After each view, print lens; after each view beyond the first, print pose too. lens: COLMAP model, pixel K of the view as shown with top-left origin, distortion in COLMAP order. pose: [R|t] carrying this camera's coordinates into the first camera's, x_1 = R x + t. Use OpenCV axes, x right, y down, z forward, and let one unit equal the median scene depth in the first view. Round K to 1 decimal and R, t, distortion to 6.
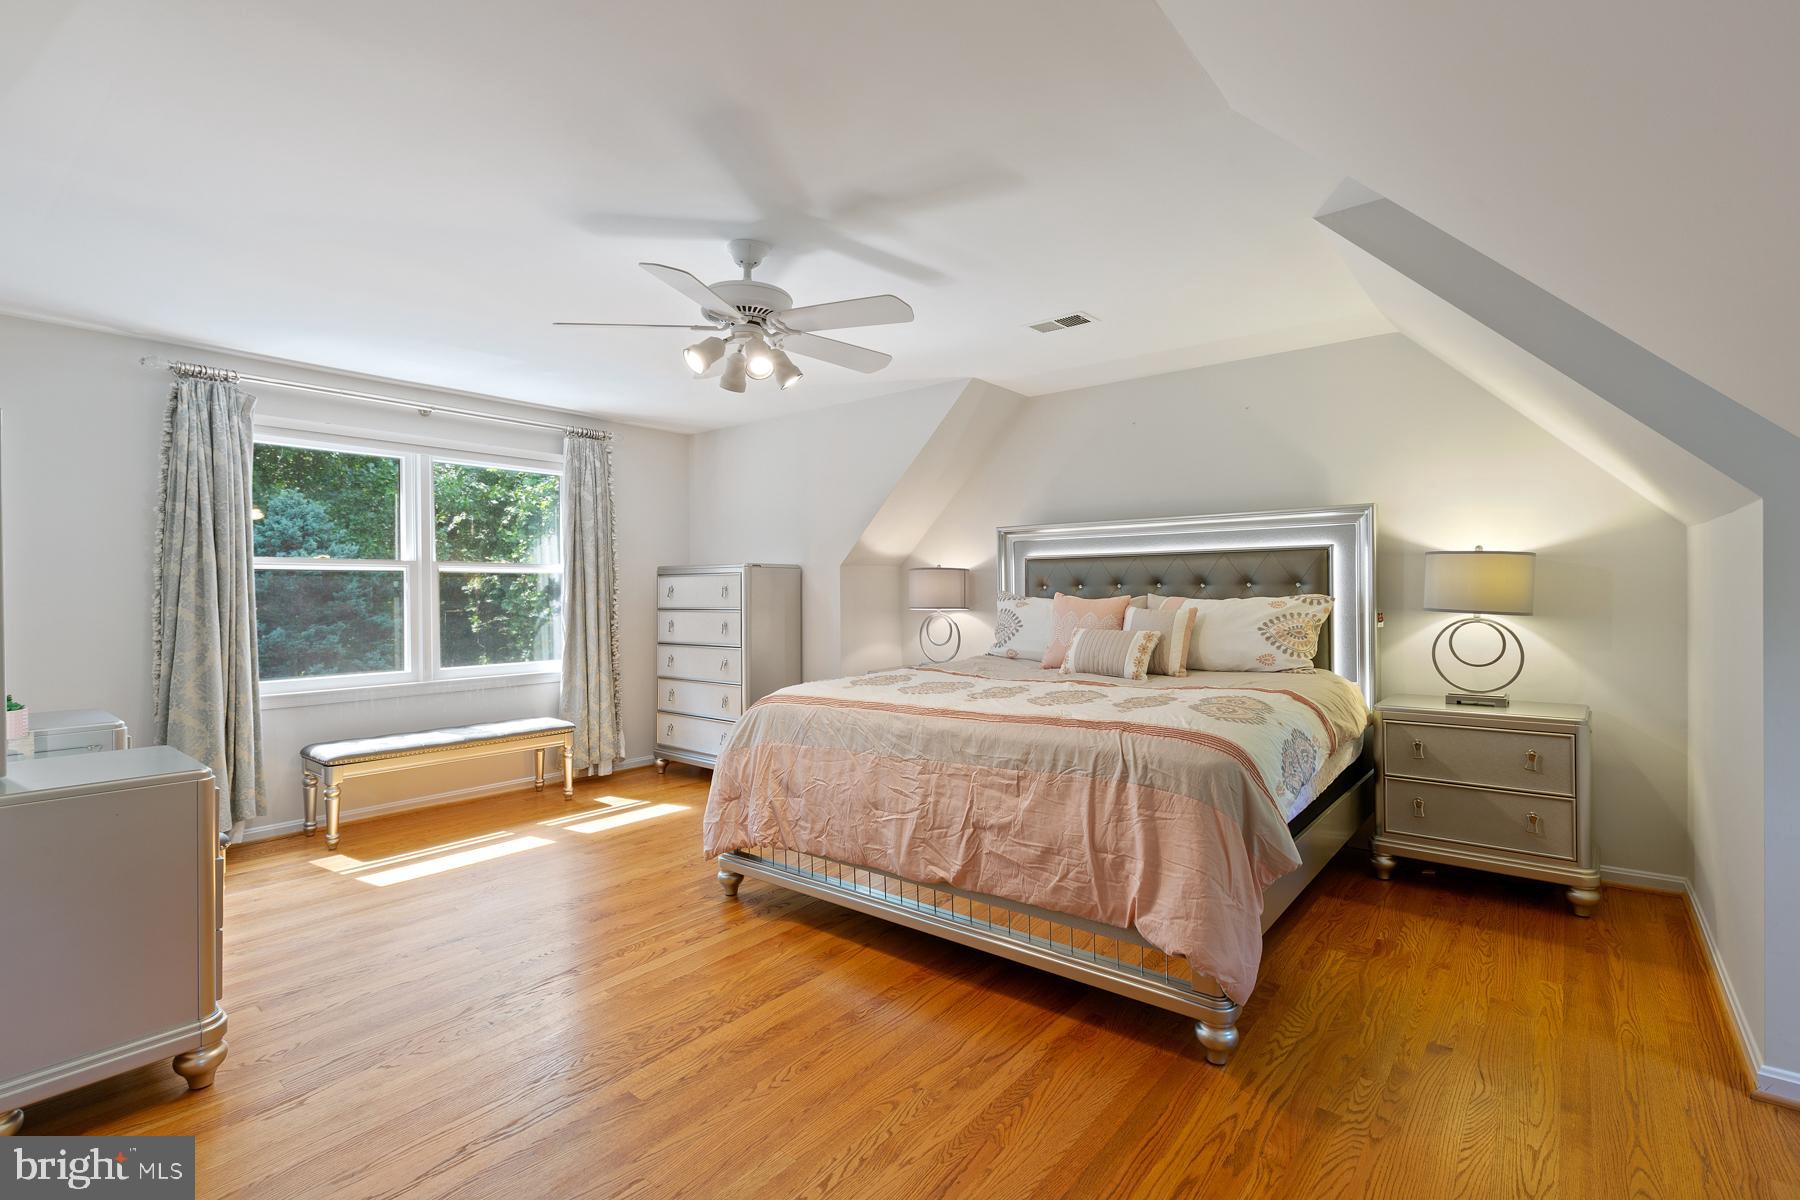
lens RADIAL K [[819.3, 0, 895.6], [0, 819.3, 604.1], [0, 0, 1]] dist [0.003516, -0.001210]
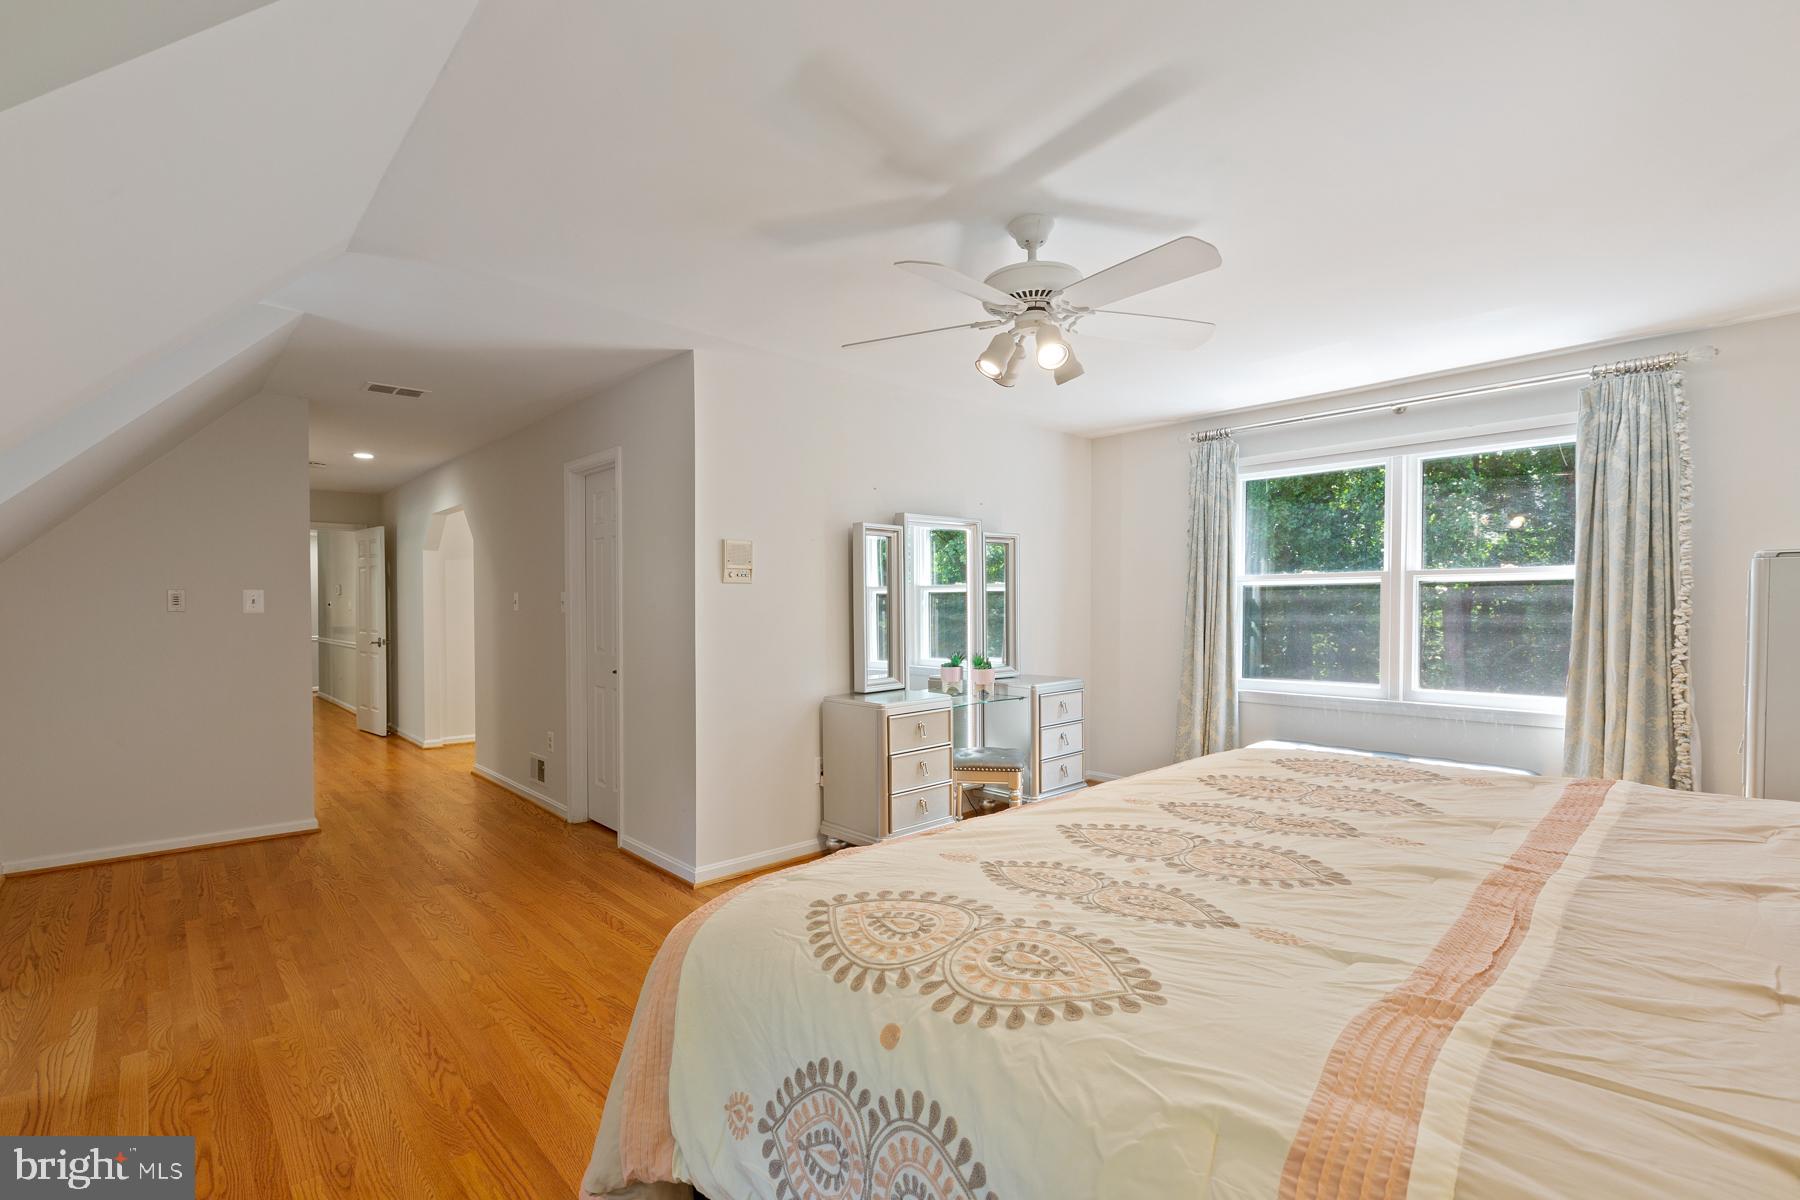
lens RADIAL K [[819.3, 0, 899.0], [0, 819.3, 603.9], [0, 0, 1]] dist [0.003516, -0.001210]
pose [[-0.134941, 0.007035, -0.990829, 0.427838], [-0.006915, 0.999944, 0.008041, -0.018818], [0.990829, 0.007936, -0.134885, 0.580110]]
